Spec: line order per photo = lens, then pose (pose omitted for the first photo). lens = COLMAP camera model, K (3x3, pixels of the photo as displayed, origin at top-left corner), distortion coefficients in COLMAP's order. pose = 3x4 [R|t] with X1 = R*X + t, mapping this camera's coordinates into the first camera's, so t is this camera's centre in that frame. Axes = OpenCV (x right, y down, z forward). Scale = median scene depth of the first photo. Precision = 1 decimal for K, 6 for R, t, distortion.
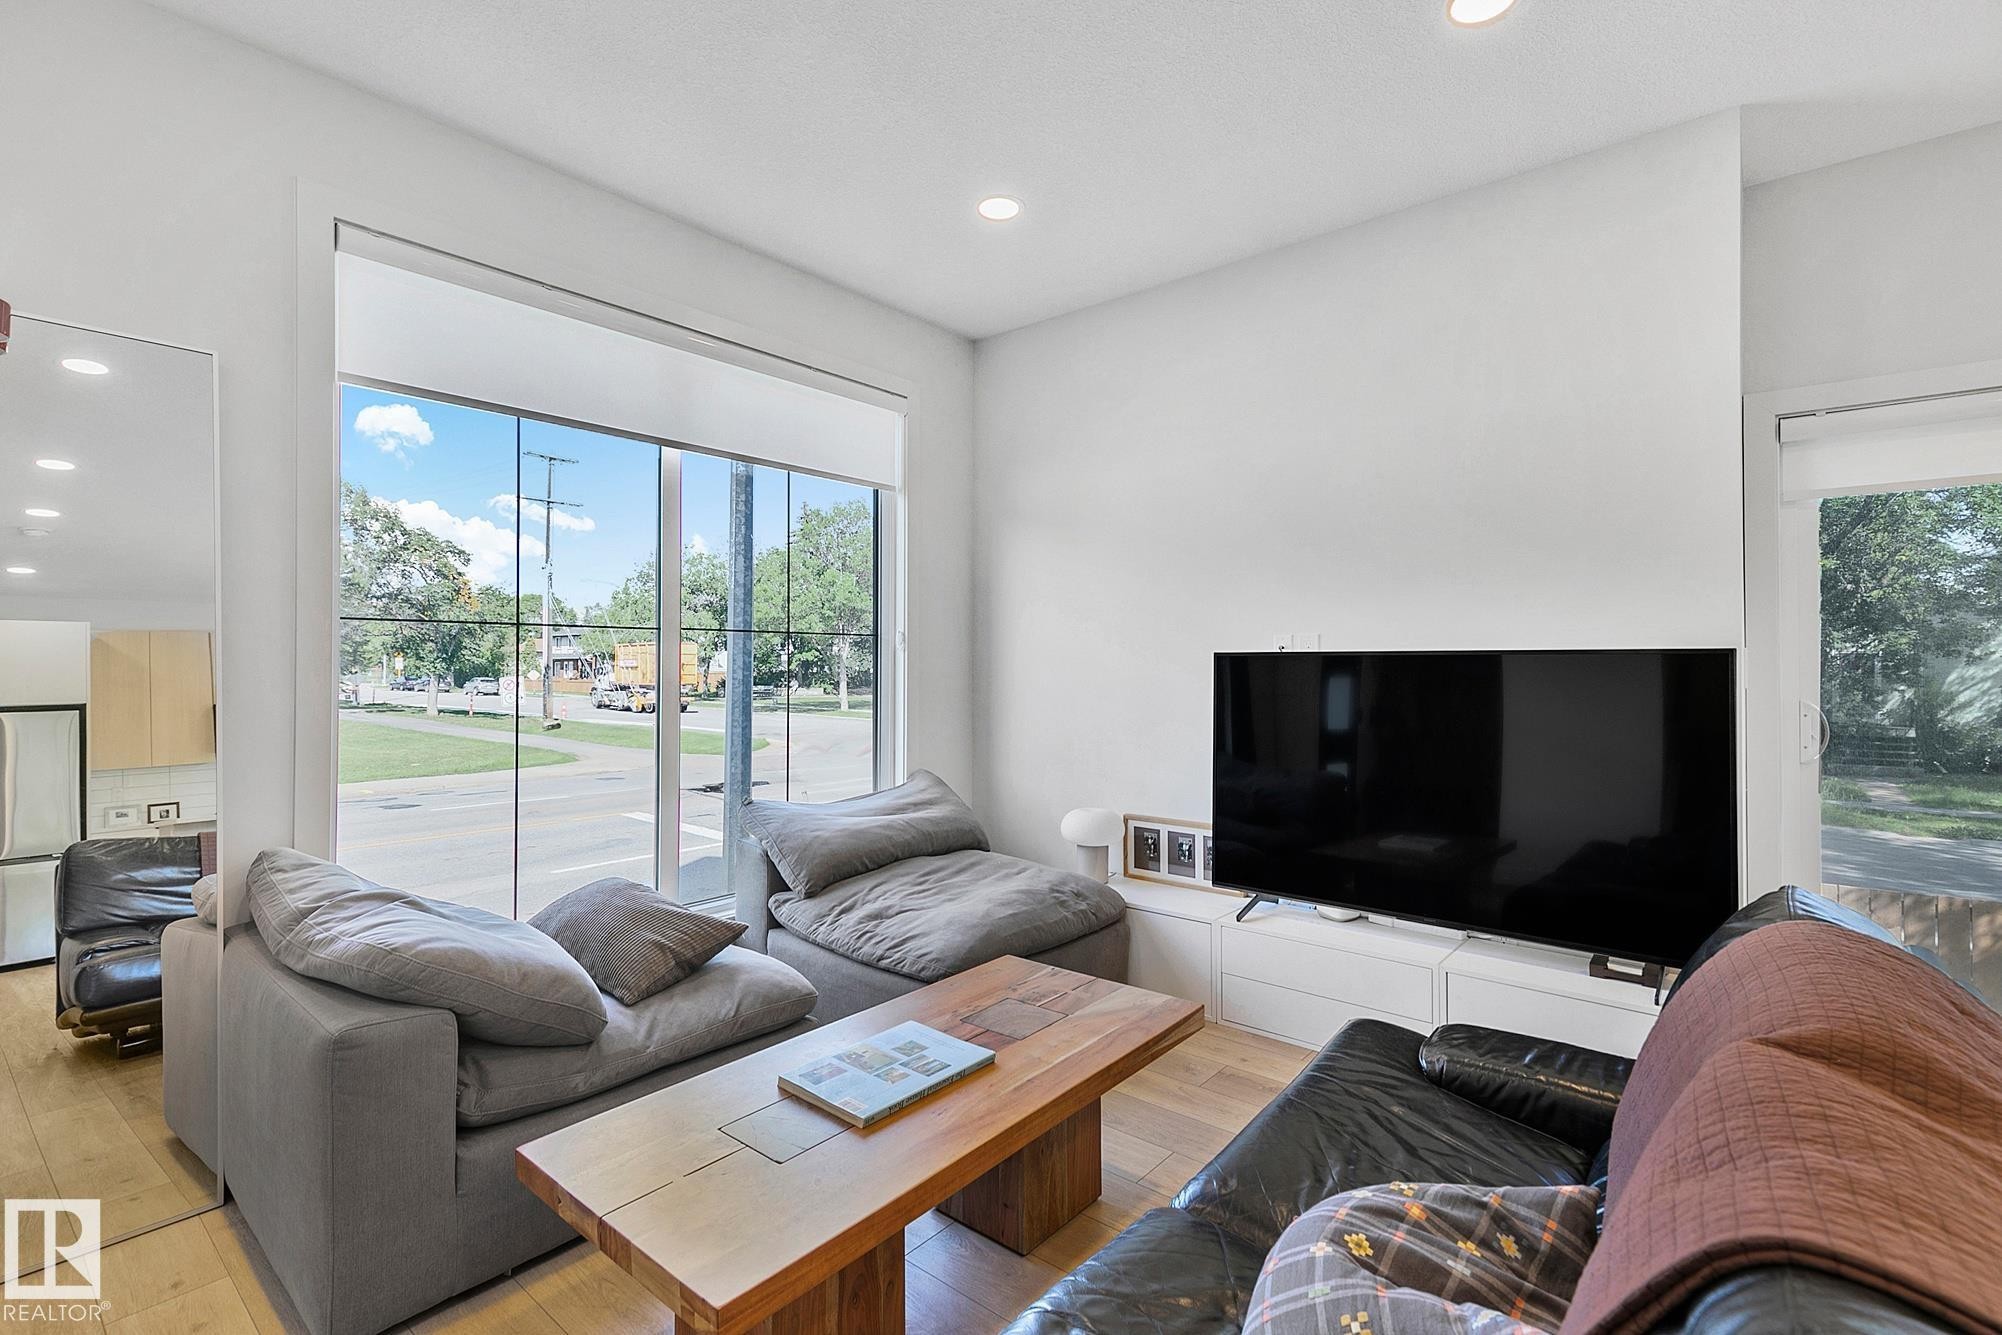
lens RADIAL K [[906.1, 0, 995.9], [0, 906.1, 657.8], [0, 0, 1]] dist [0.001986, 0.000091]
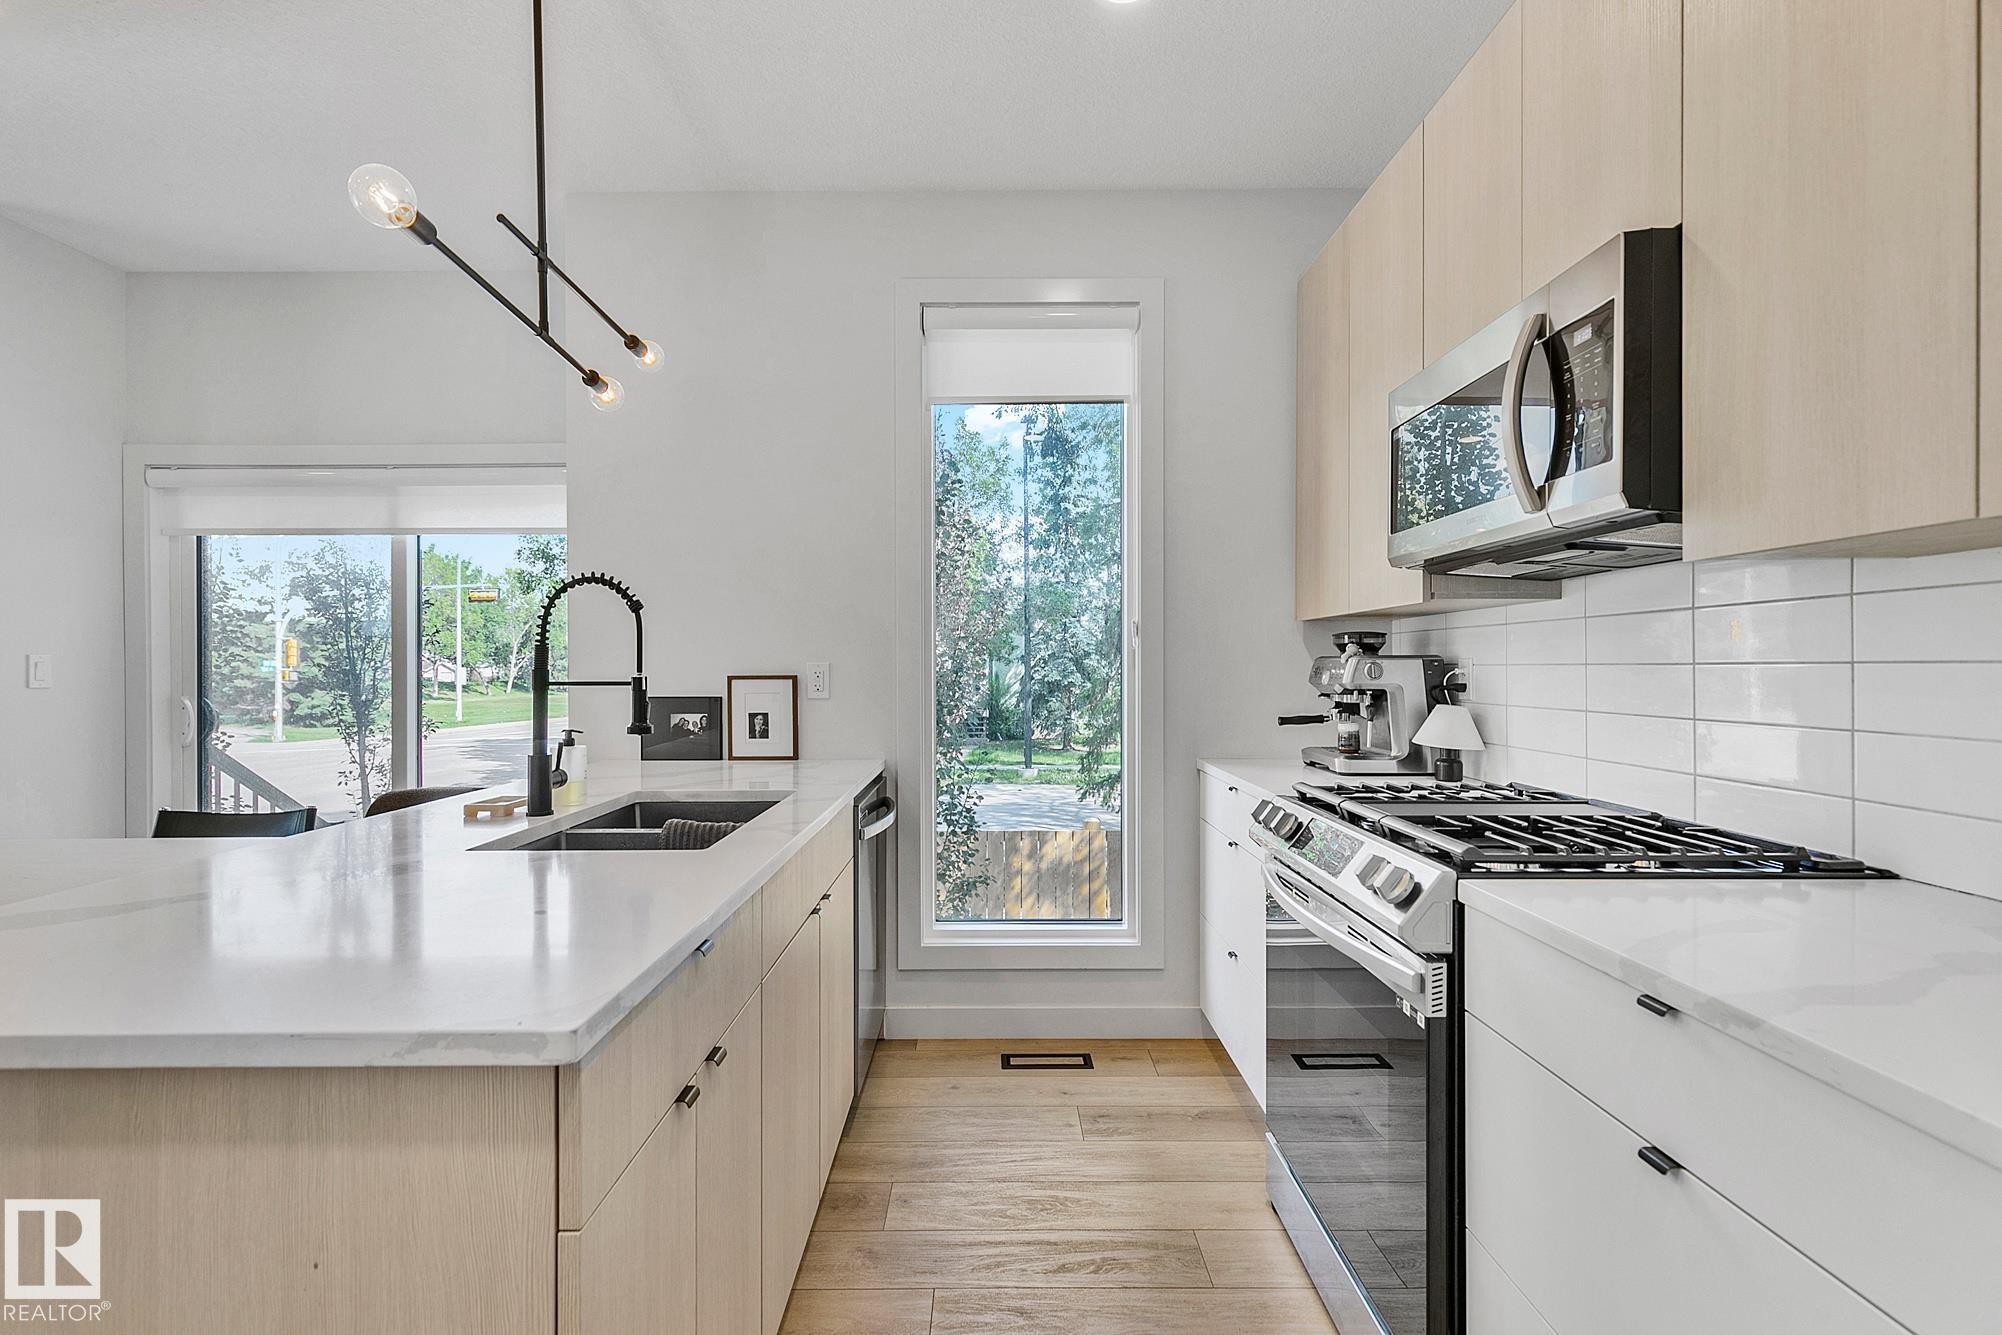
lens RADIAL K [[900.3, 0, 991.7], [0, 900.3, 667.8], [0, 0, 1]] dist [0.003700, 0.000401]
pose [[0.760054, -0.006541, 0.649826, 0.727542], [0.001783, 0.999967, 0.007981, 0.000863], [-0.649857, -0.004907, 0.760041, -0.521806]]
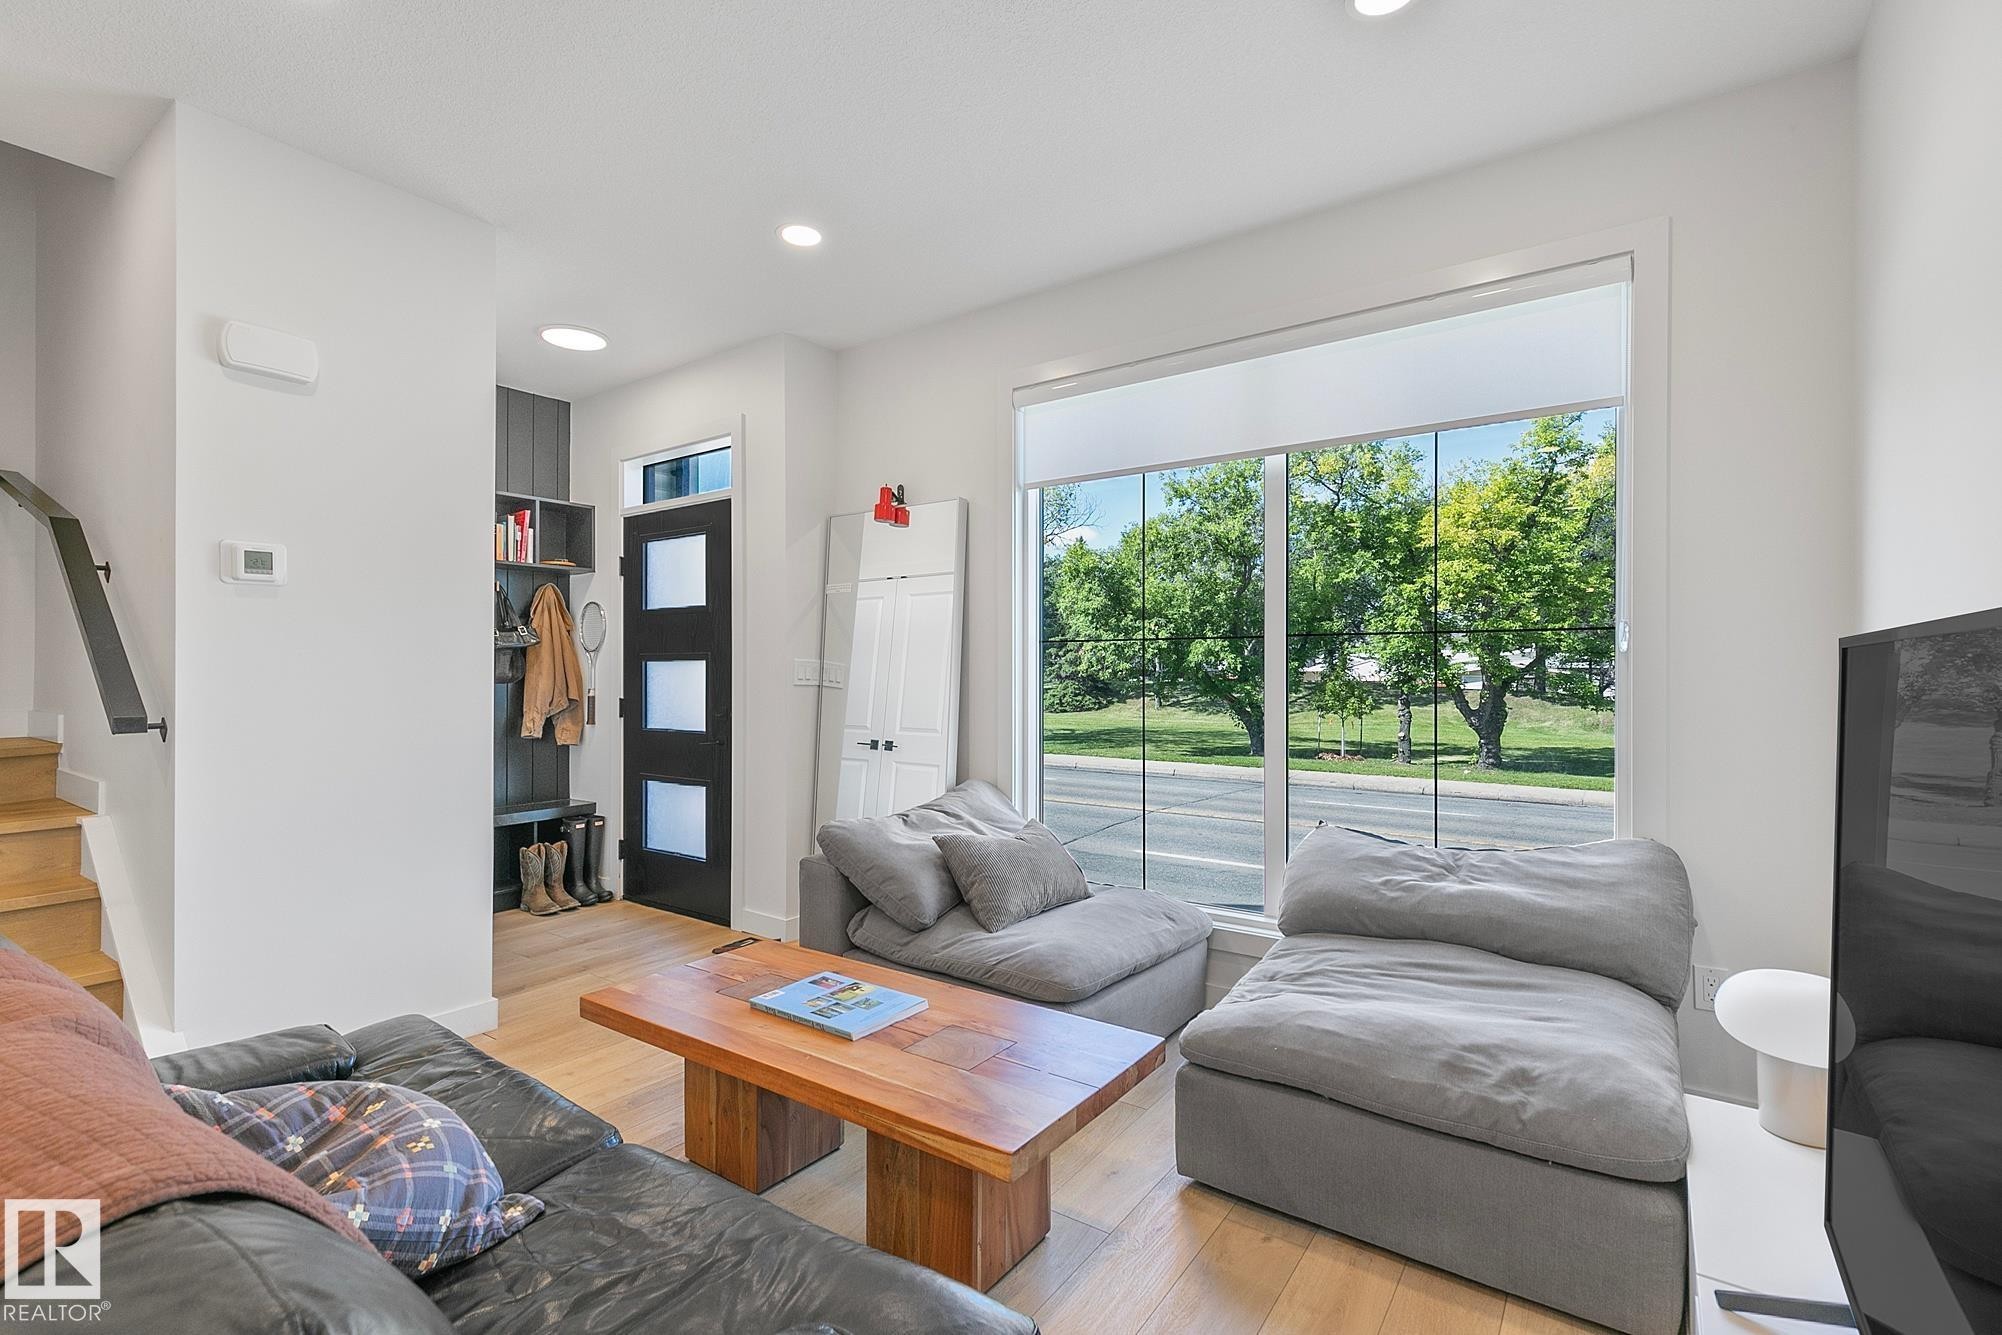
lens RADIAL K [[906.9, 0, 994.6], [0, 906.9, 672.3], [0, 0, 1]] dist [-0.000168, 0.000218]
pose [[0.083090, -0.001716, -0.996541, 0.530499], [0.007427, 0.999972, -0.001103, 0.006286], [0.996514, -0.007309, 0.083101, 0.530772]]
